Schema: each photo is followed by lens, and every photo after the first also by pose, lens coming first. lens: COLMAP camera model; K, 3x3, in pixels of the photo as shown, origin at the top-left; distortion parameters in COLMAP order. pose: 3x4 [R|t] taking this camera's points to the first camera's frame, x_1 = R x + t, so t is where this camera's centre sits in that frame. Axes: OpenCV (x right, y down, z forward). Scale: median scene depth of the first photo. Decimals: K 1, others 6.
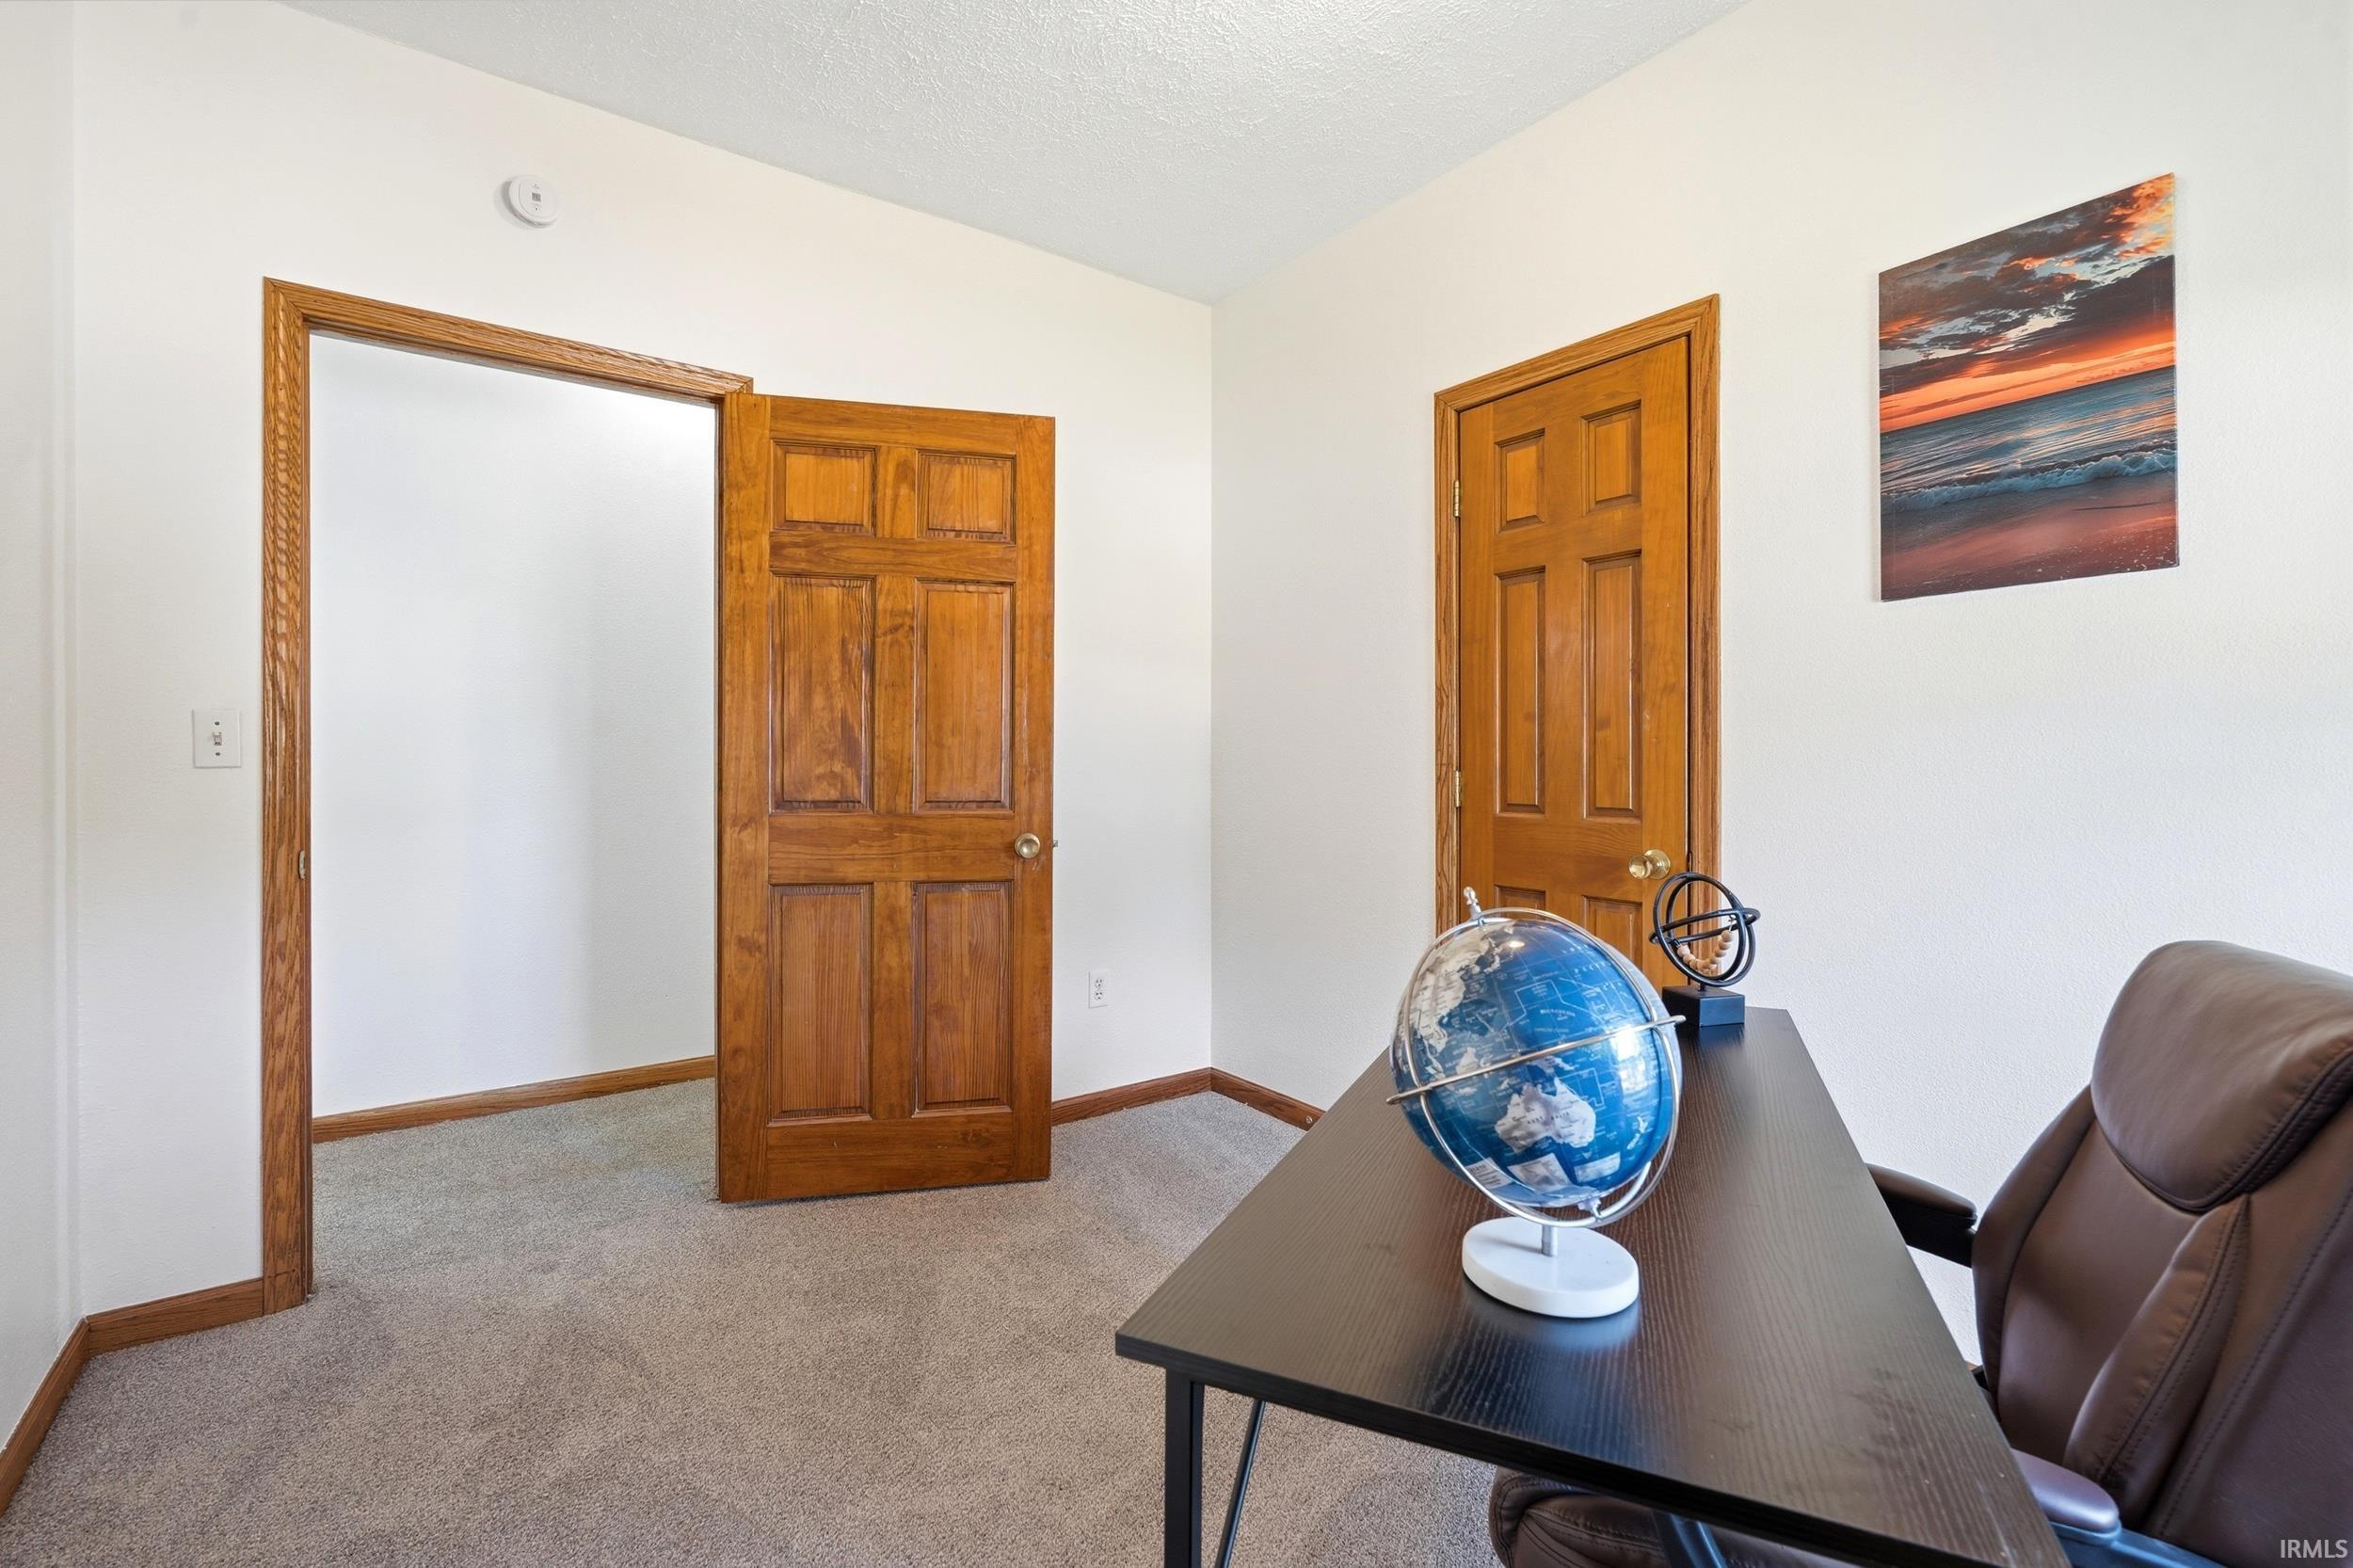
lens RADIAL K [[1104.0, 0, 1177.7], [0, 1104.0, 771.3], [0, 0, 1]] dist [-0.000119, 0.001845]
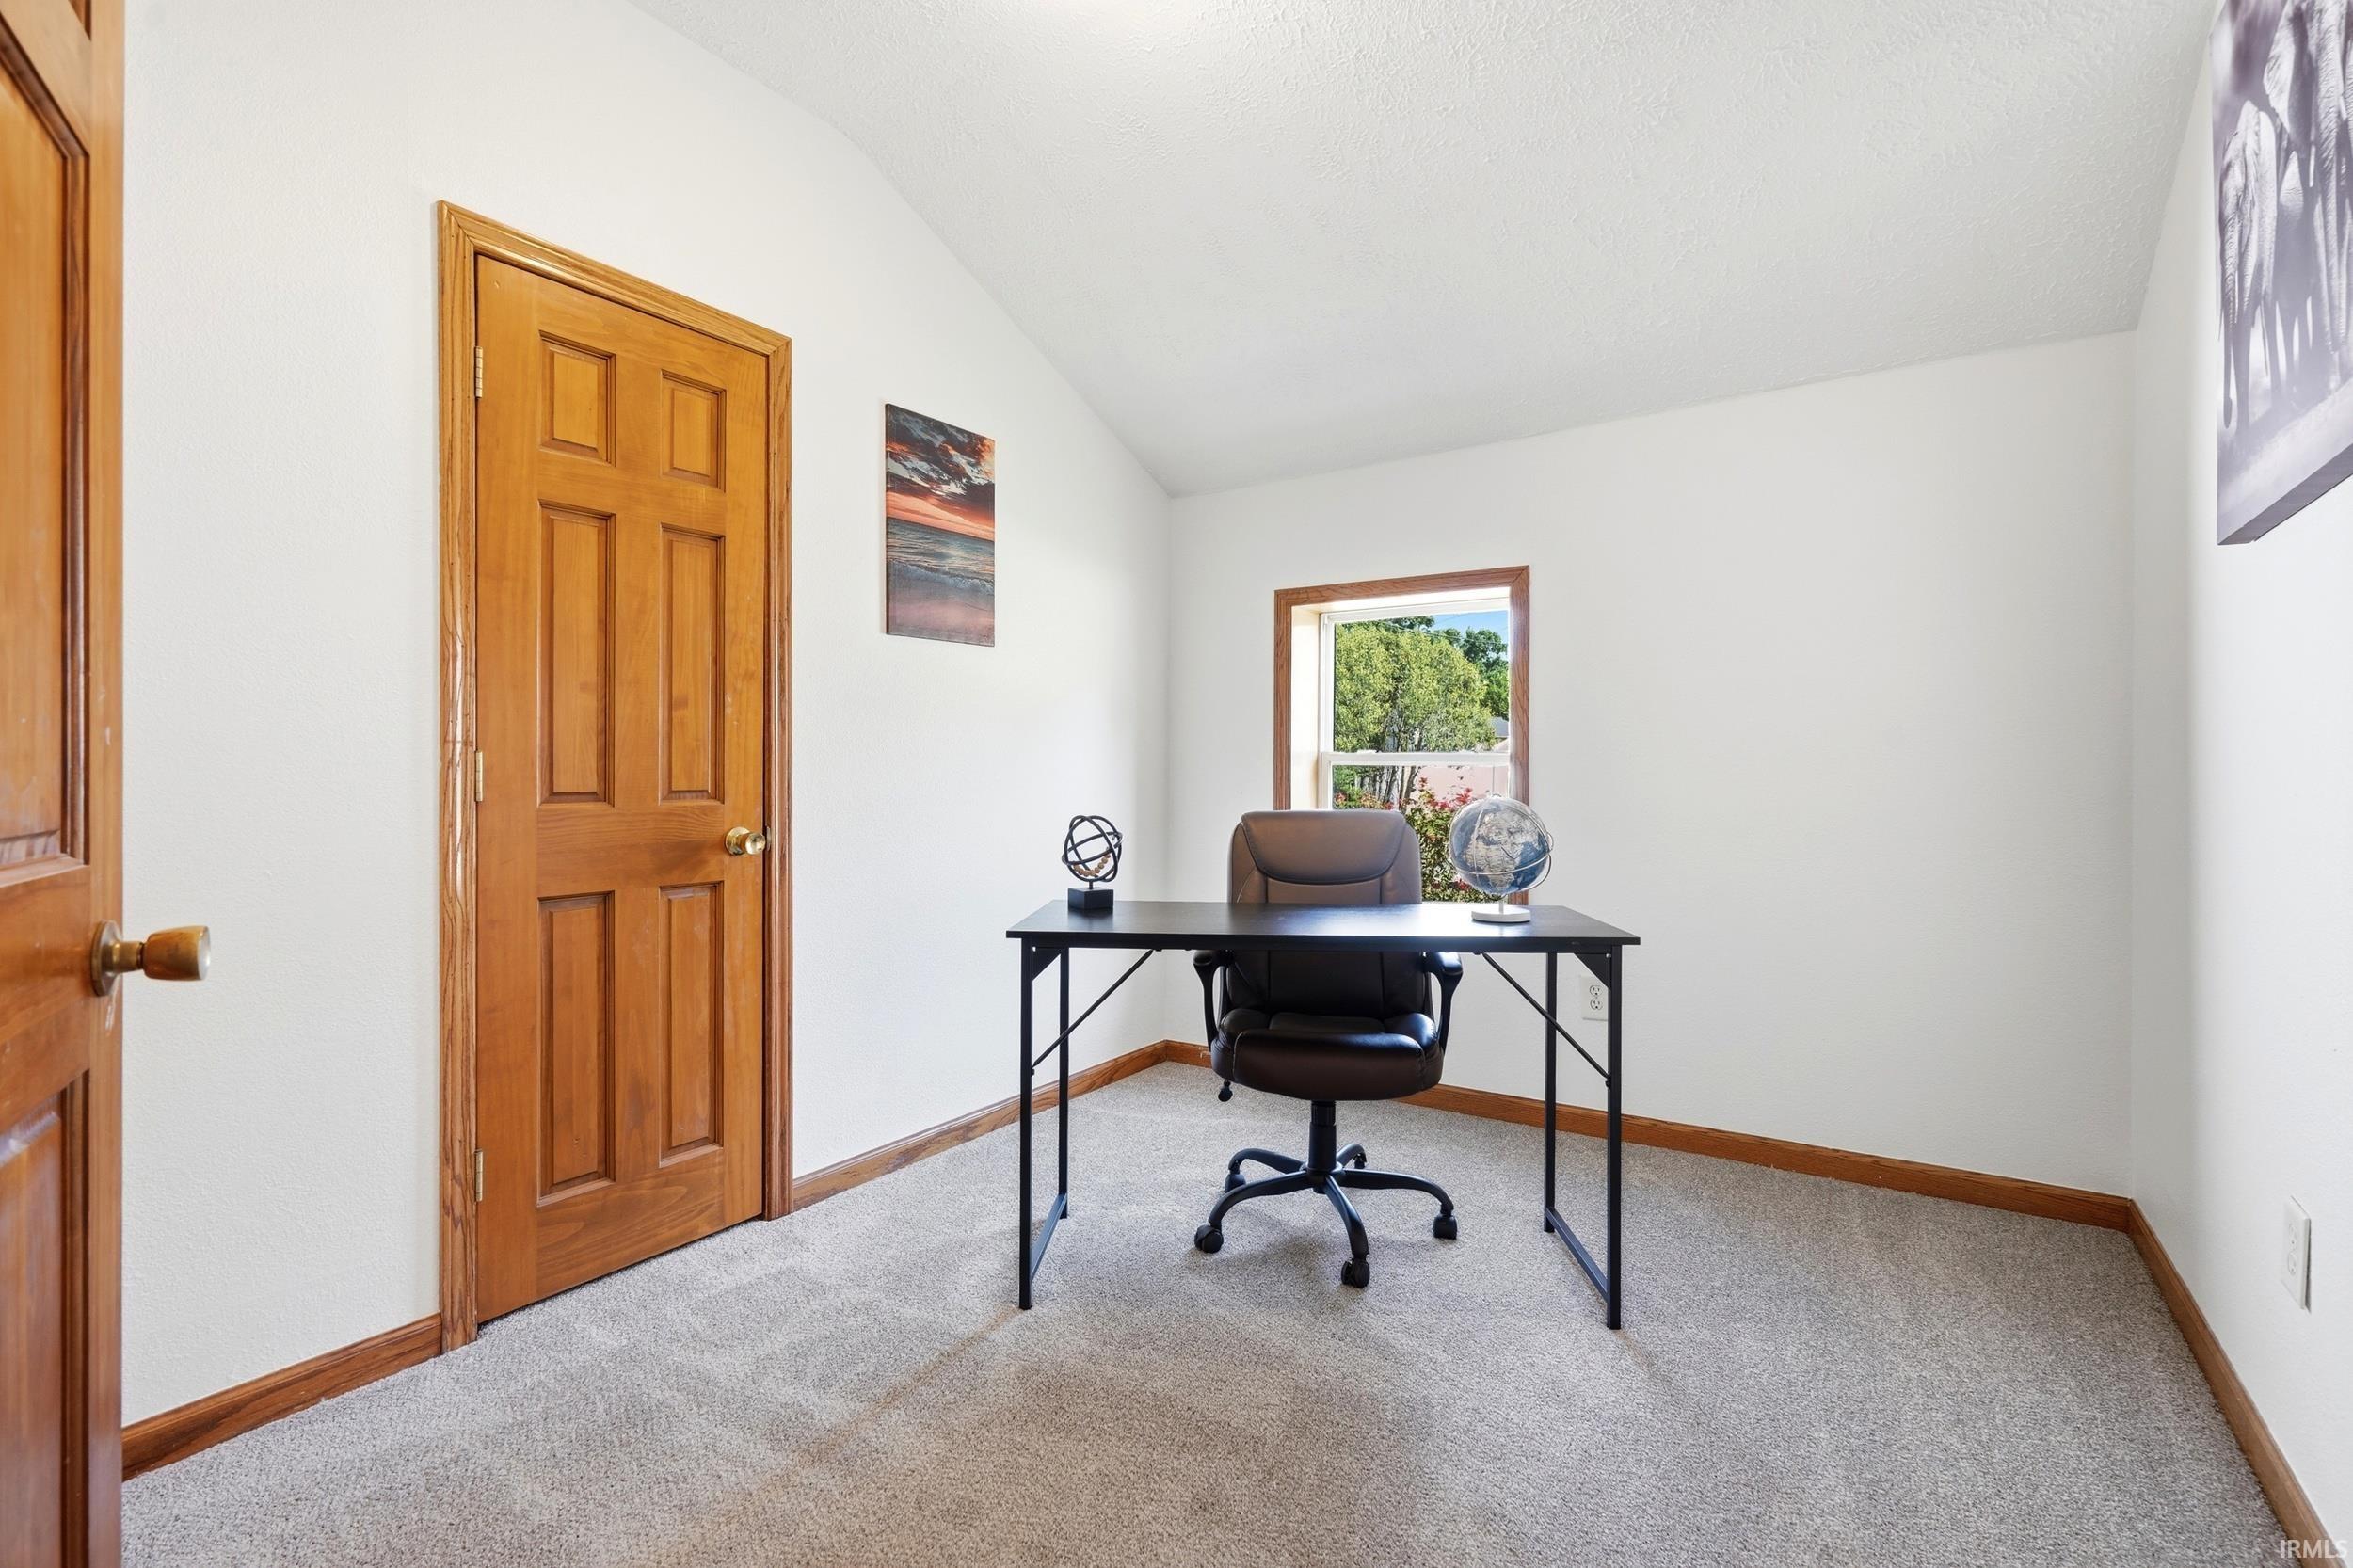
lens RADIAL K [[1104.0, 0, 1177.7], [0, 1104.0, 771.3], [0, 0, 1]] dist [-0.000119, 0.001845]
pose [[-0.380387, -0.005984, 0.924808, -0.726112], [0.006680, 0.999935, 0.009217, 0.011090], [-0.924803, 0.009684, -0.380323, 1.056194]]
